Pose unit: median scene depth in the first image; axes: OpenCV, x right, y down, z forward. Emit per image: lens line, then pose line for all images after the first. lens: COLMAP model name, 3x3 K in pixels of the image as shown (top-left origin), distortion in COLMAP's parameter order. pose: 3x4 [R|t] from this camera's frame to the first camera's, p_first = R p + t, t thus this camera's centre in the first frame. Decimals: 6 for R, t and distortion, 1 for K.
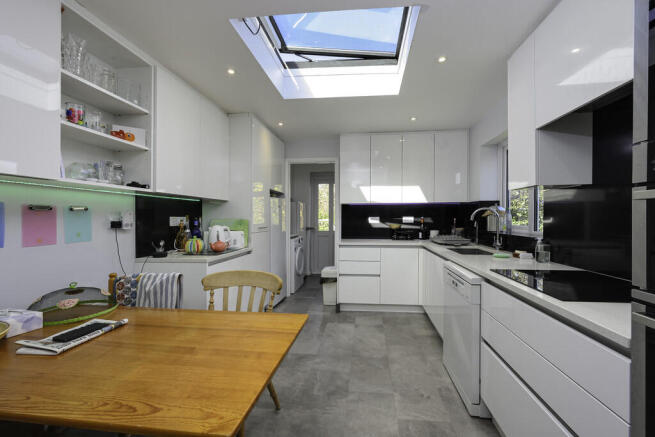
lens RADIAL K [[269.3, 0, 327.5], [0, 269.3, 218.5], [0, 0, 1]] dist [-0.000007, 0.000017]
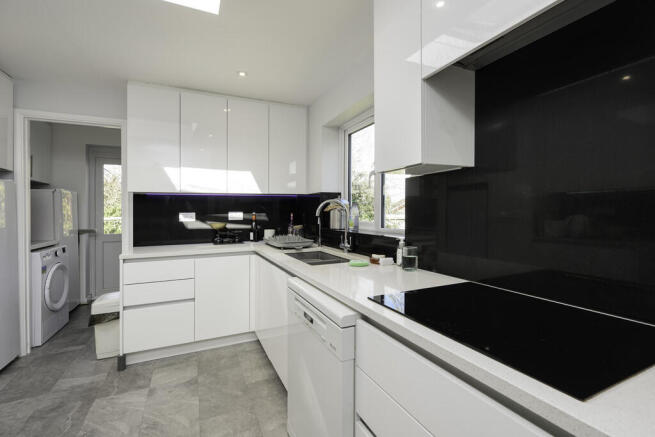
lens RADIAL K [[278.5, 0, 311.0], [0, 278.5, 208.4], [0, 0, 1]] dist [-0.000481, -0.000012]
pose [[0.852577, 0.002836, 0.522595, 0.081500], [0.009277, 0.999746, -0.020560, 0.001078], [-0.522520, 0.022377, 0.852333, 0.256141]]
